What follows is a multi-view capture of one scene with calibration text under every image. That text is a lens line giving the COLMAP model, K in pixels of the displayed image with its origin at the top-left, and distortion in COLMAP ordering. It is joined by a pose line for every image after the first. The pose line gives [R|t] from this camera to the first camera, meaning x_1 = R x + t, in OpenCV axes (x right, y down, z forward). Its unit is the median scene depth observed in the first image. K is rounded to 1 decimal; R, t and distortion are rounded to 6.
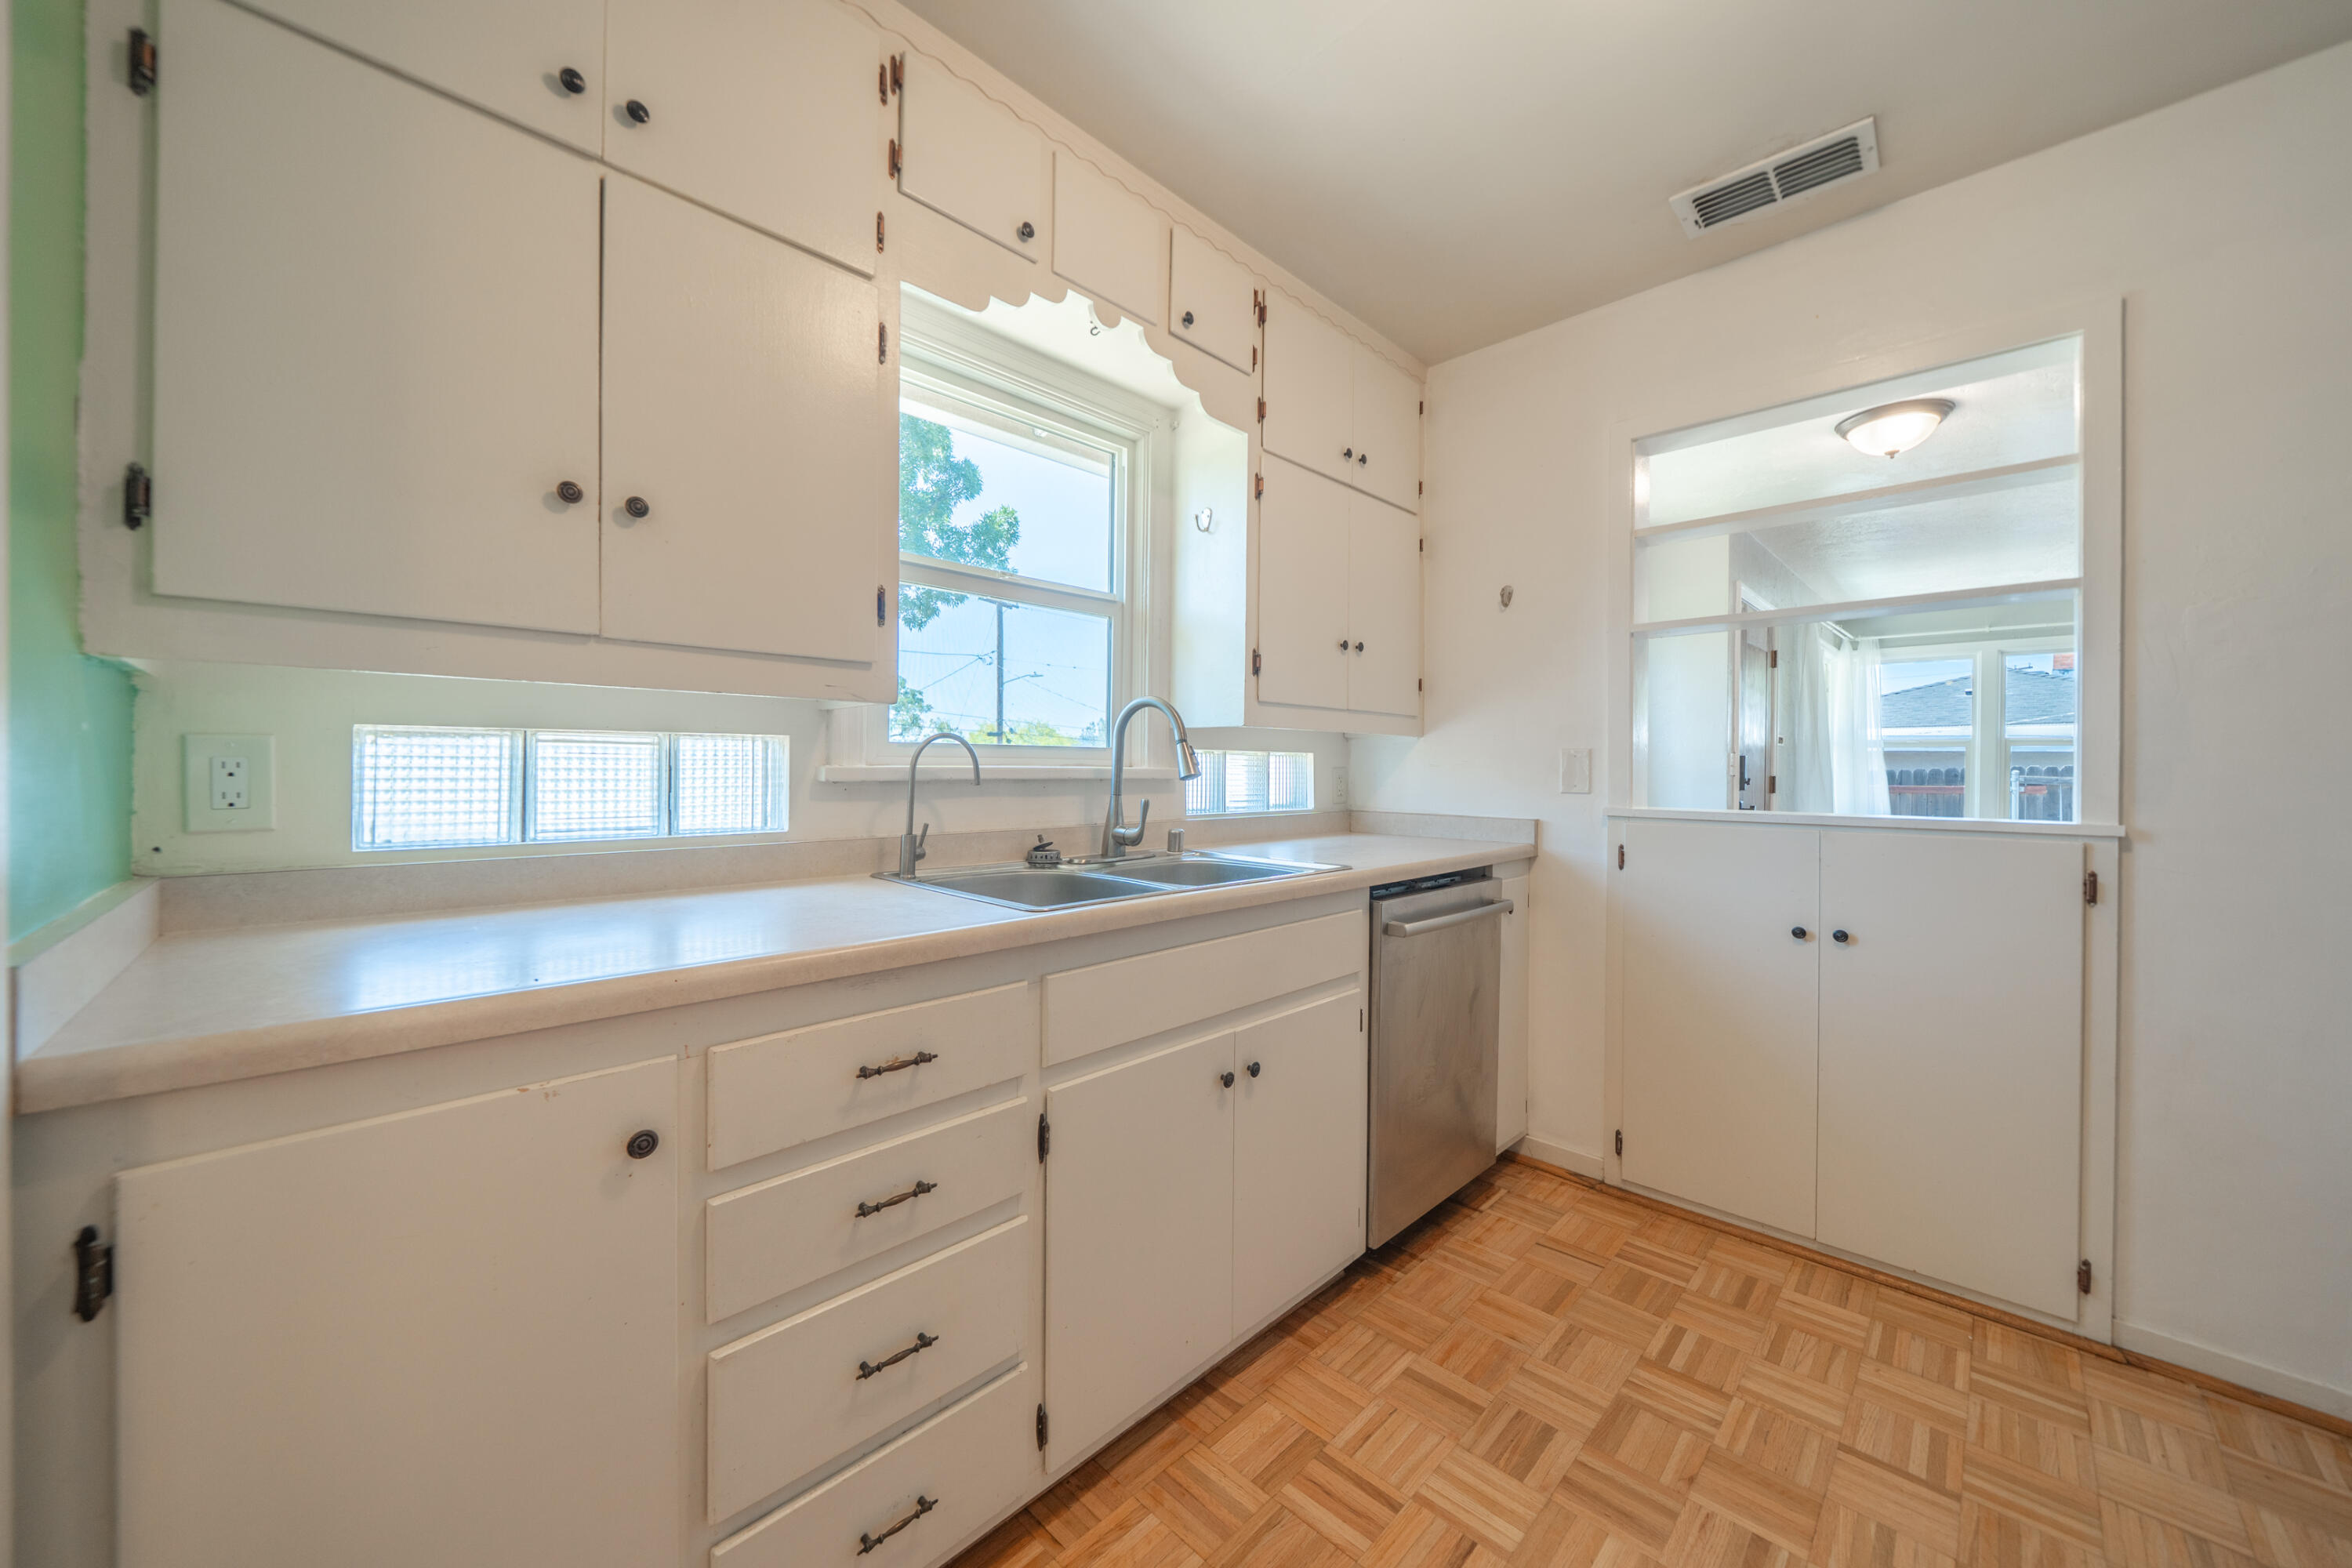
lens RADIAL K [[838.9, 0, 1167.6], [0, 838.9, 771.9], [0, 0, 1]] dist [-0.009712, 0.000229]
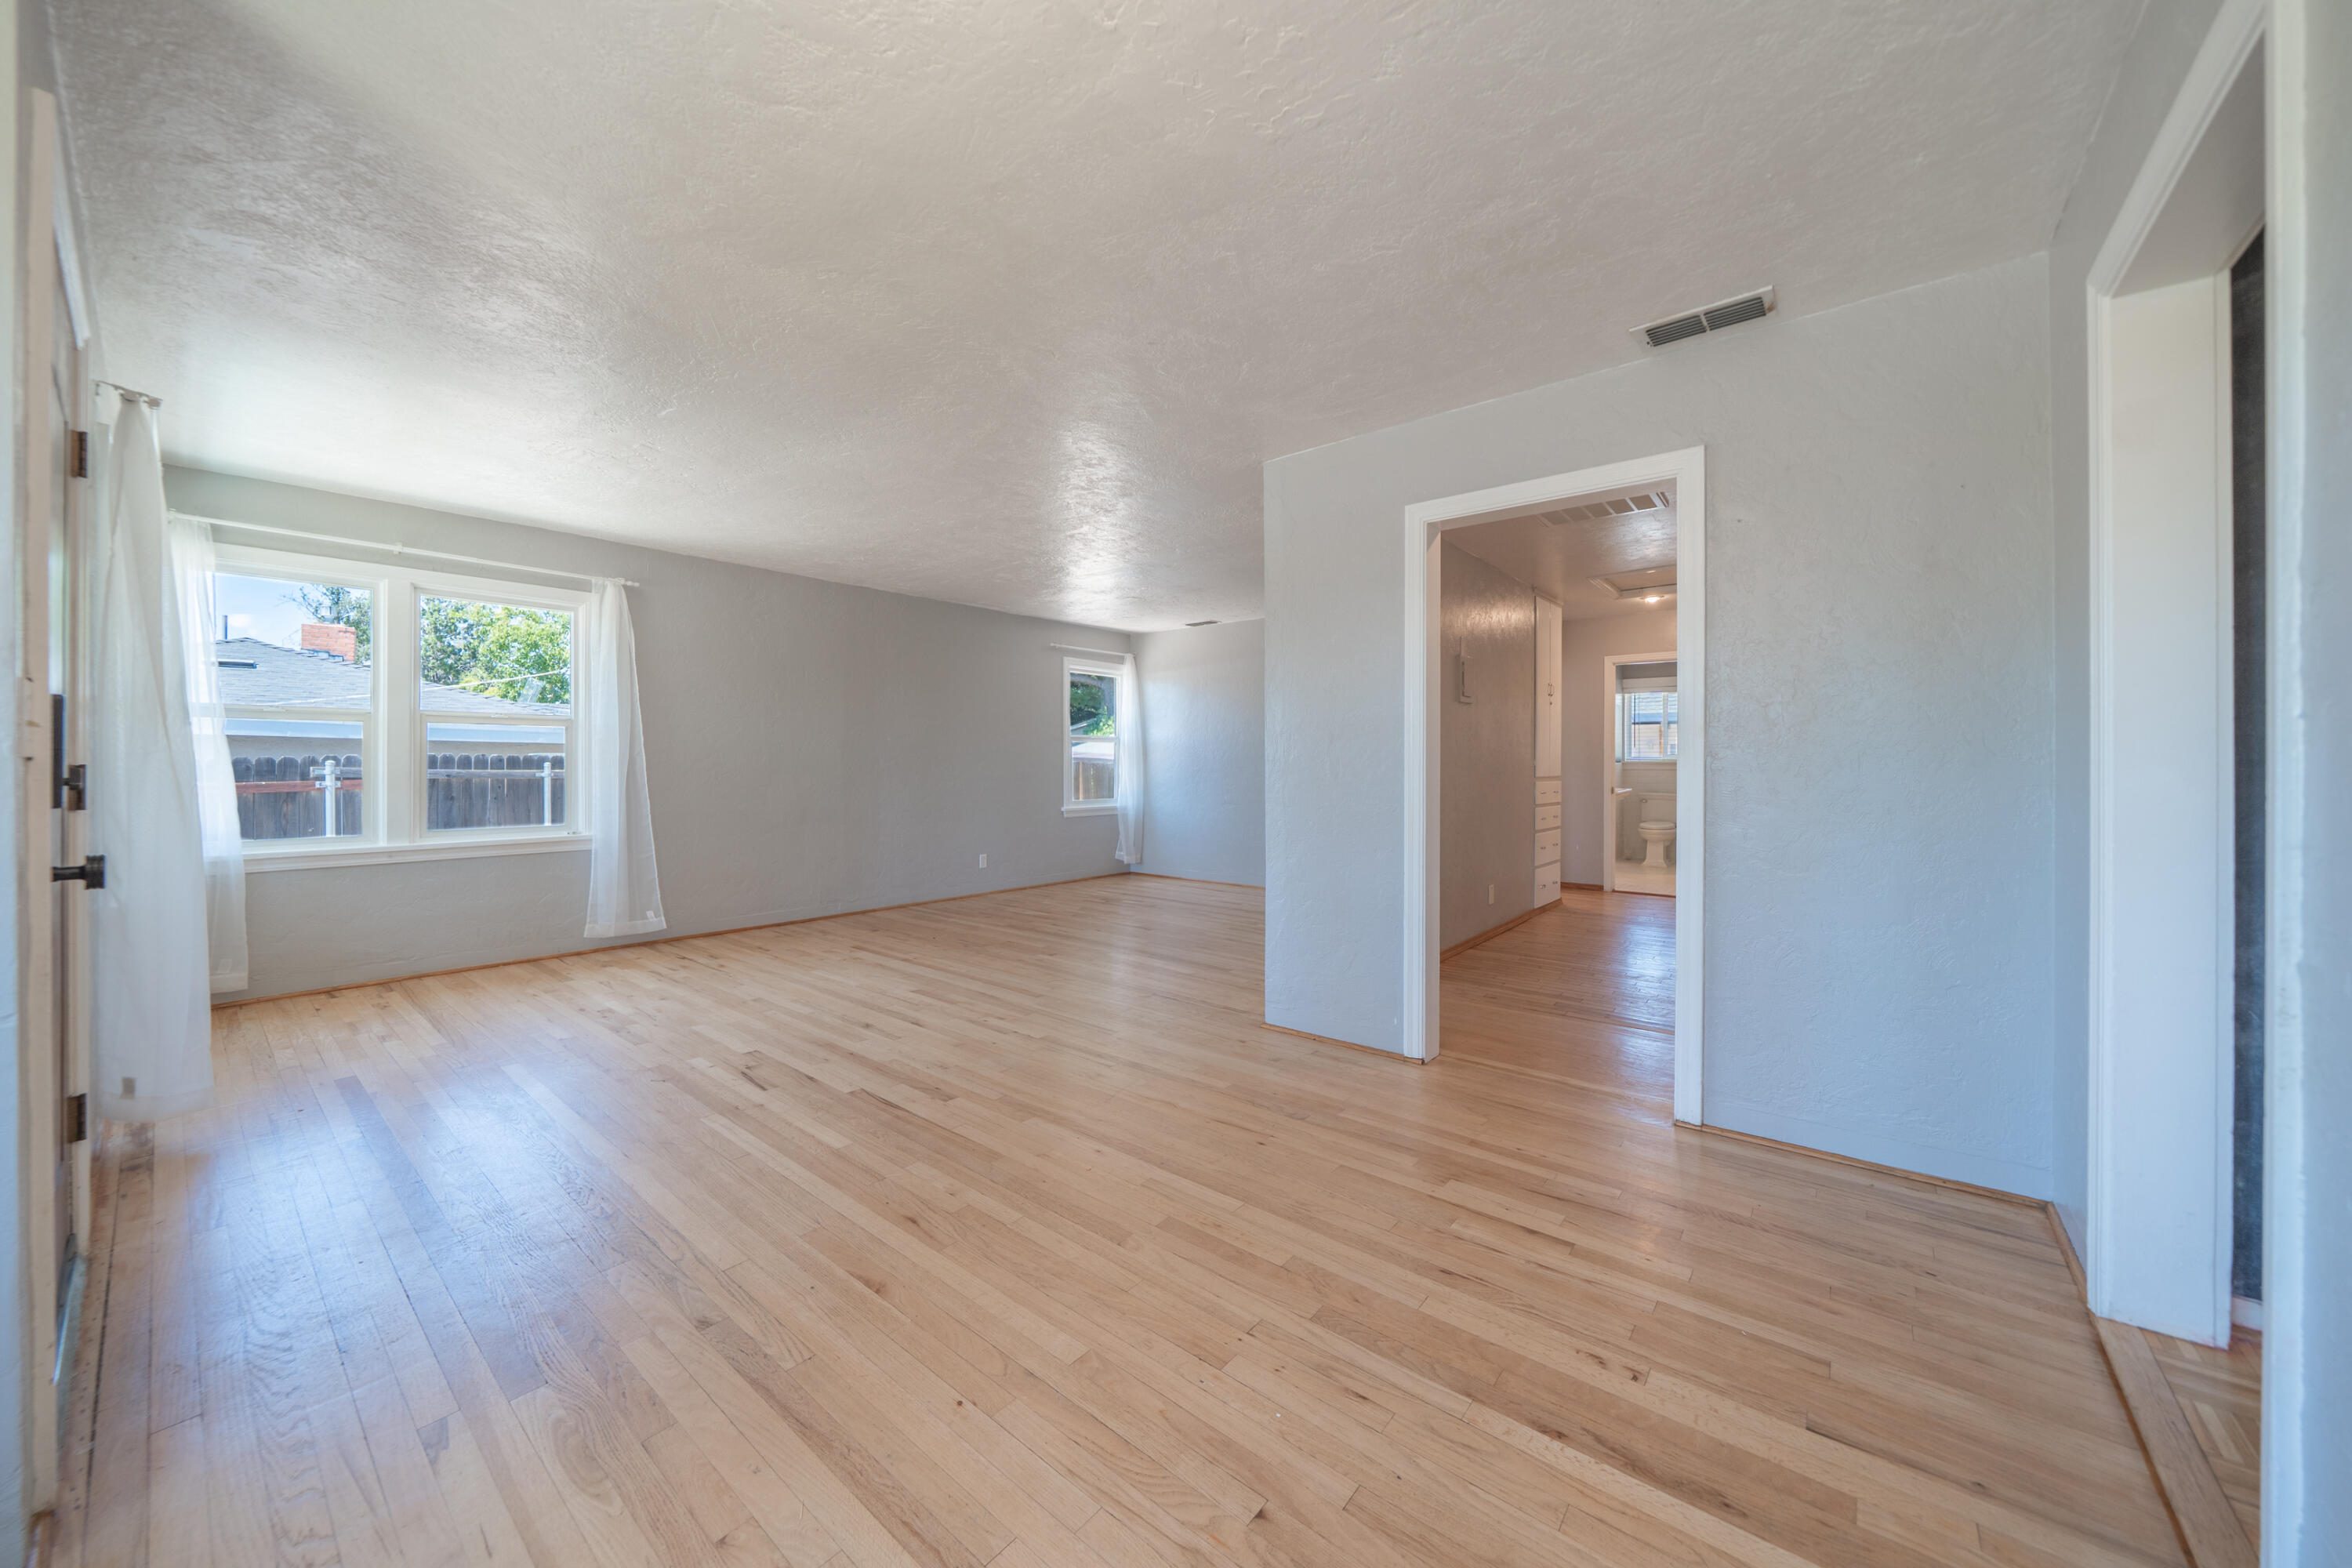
lens RADIAL K [[838.9, 0, 1177.5], [0, 838.9, 767.9], [0, 0, 1]] dist [-0.009712, 0.000229]
pose [[-0.109565, -0.006905, 0.993956, 0.222263], [0.007109, 0.999945, 0.007731, 0.005491], [-0.993954, 0.007913, -0.109510, 0.407917]]
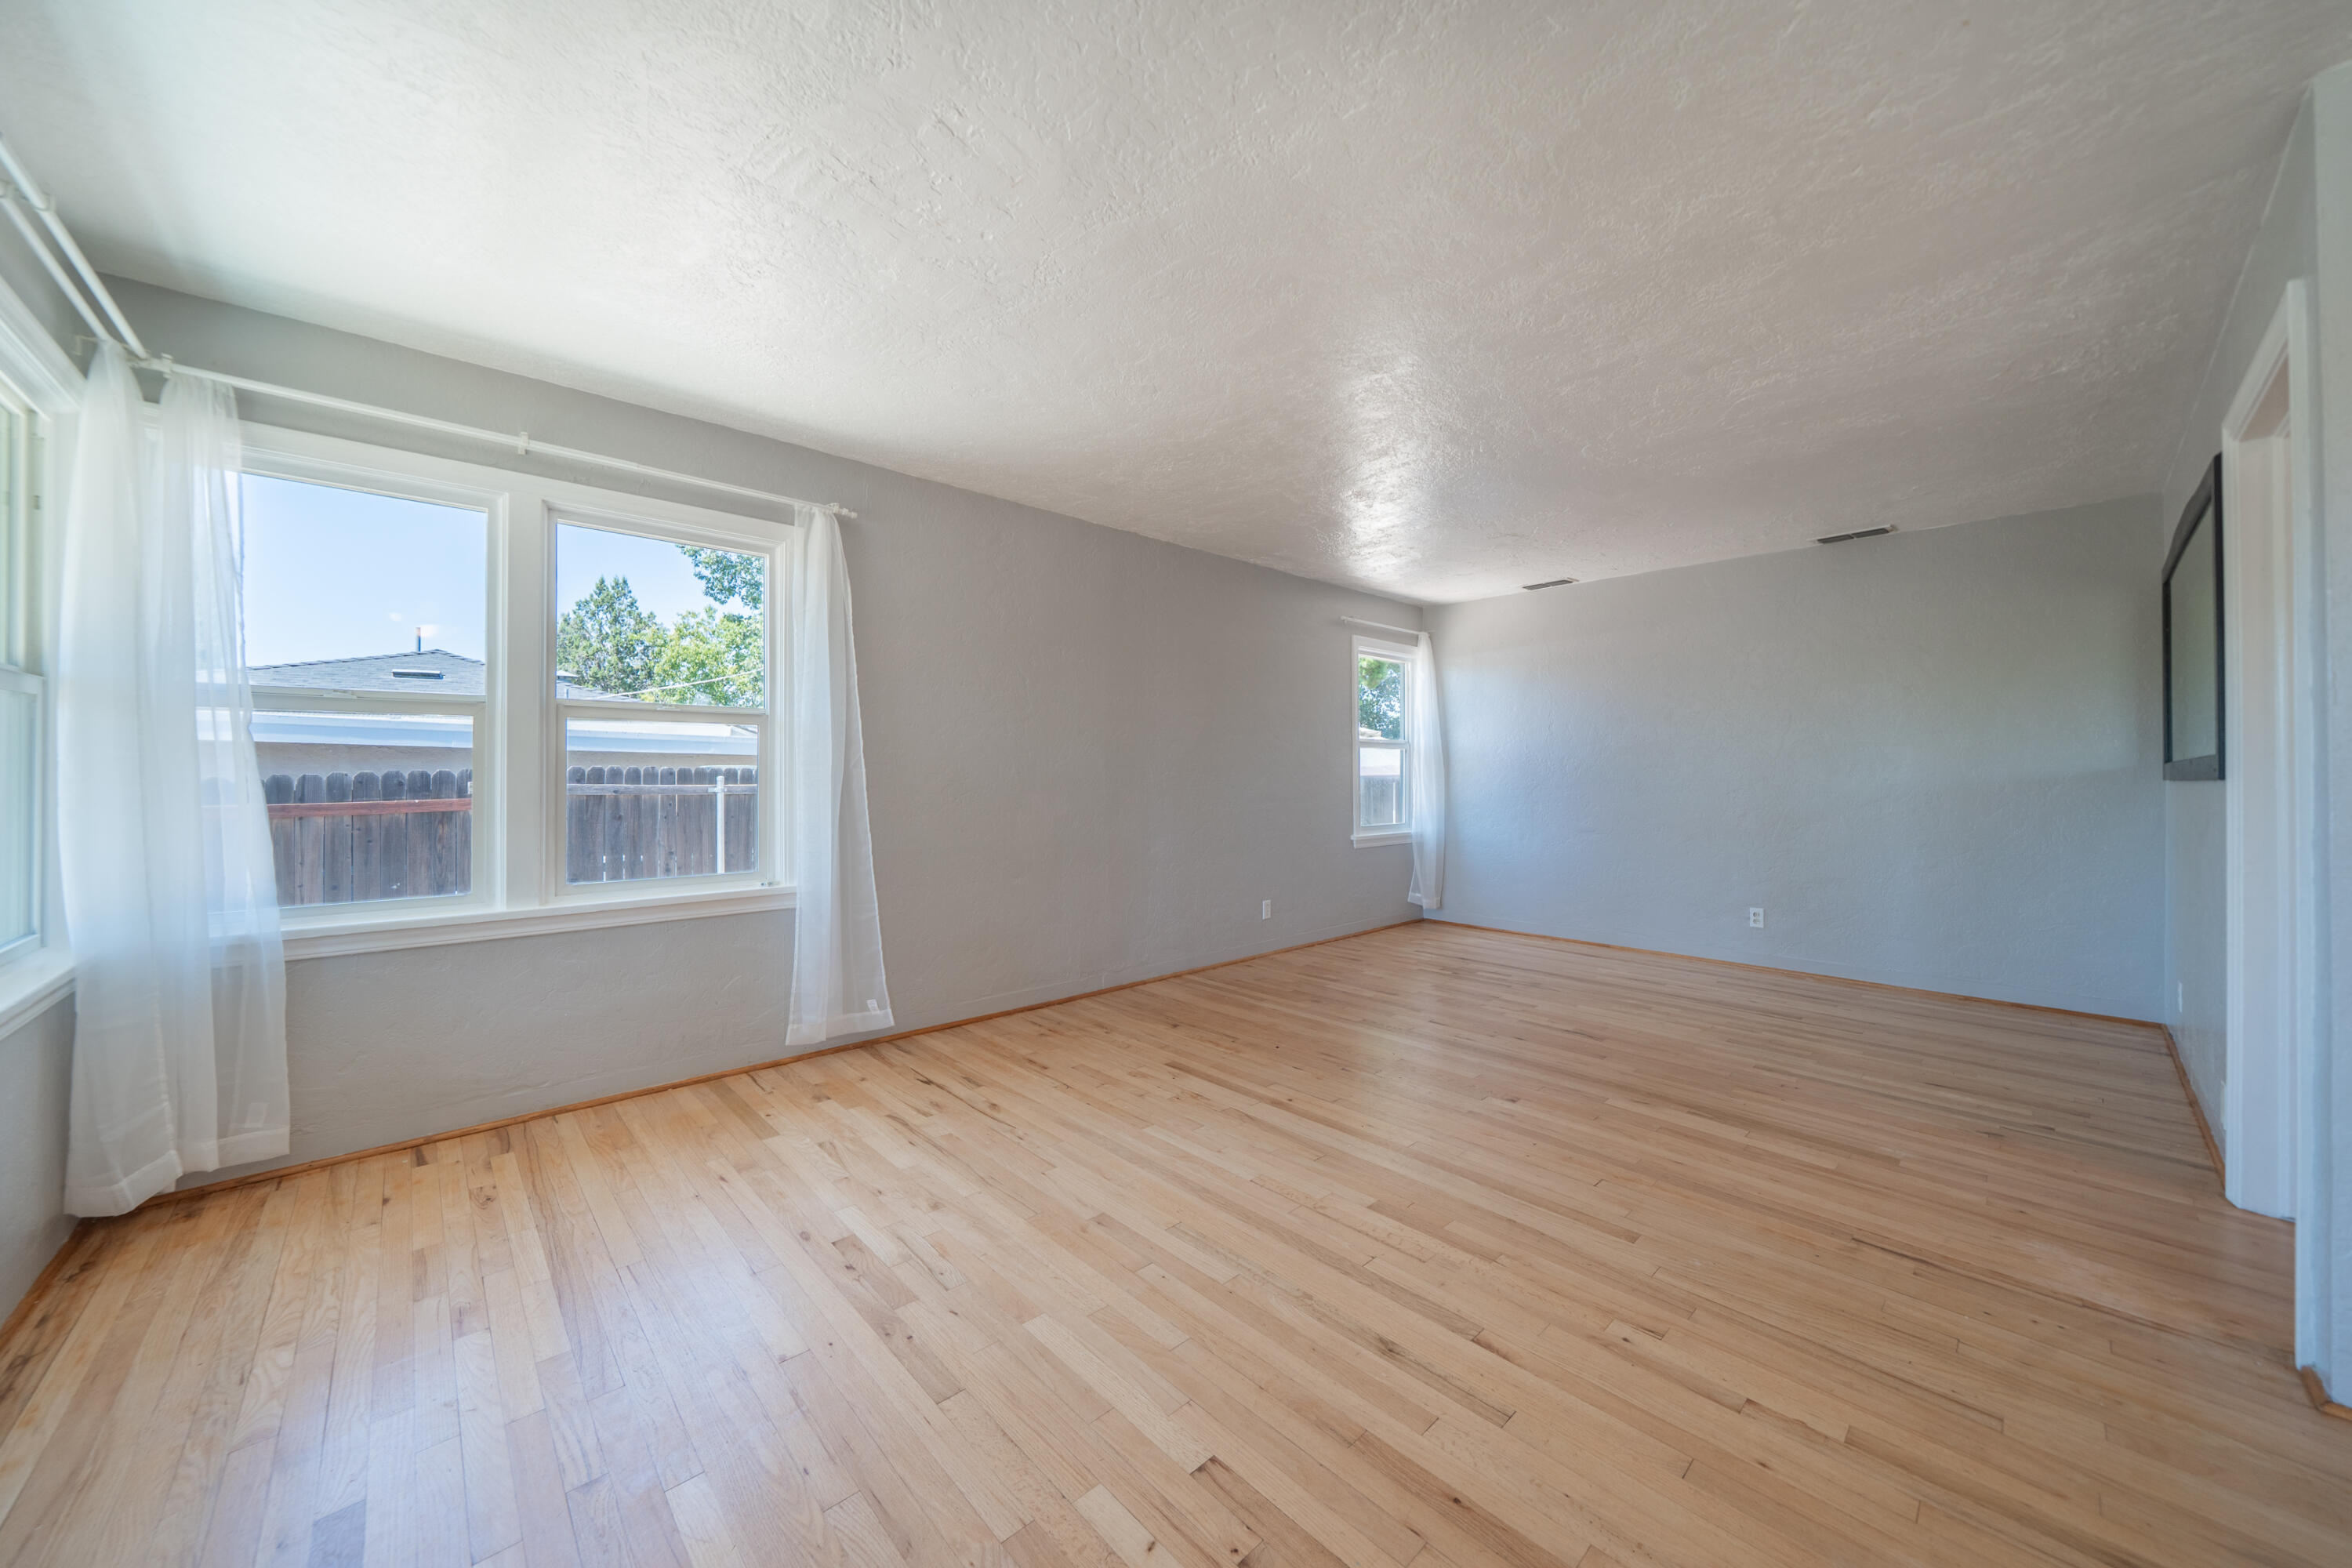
lens RADIAL K [[838.9, 0, 1176.5], [0, 838.9, 774.7], [0, 0, 1]] dist [-0.009712, 0.000229]
pose [[0.029541, -0.001725, 0.999562, 0.519060], [0.009163, 0.999957, 0.001455, 0.002161], [-0.999522, 0.009116, 0.029556, 0.597461]]
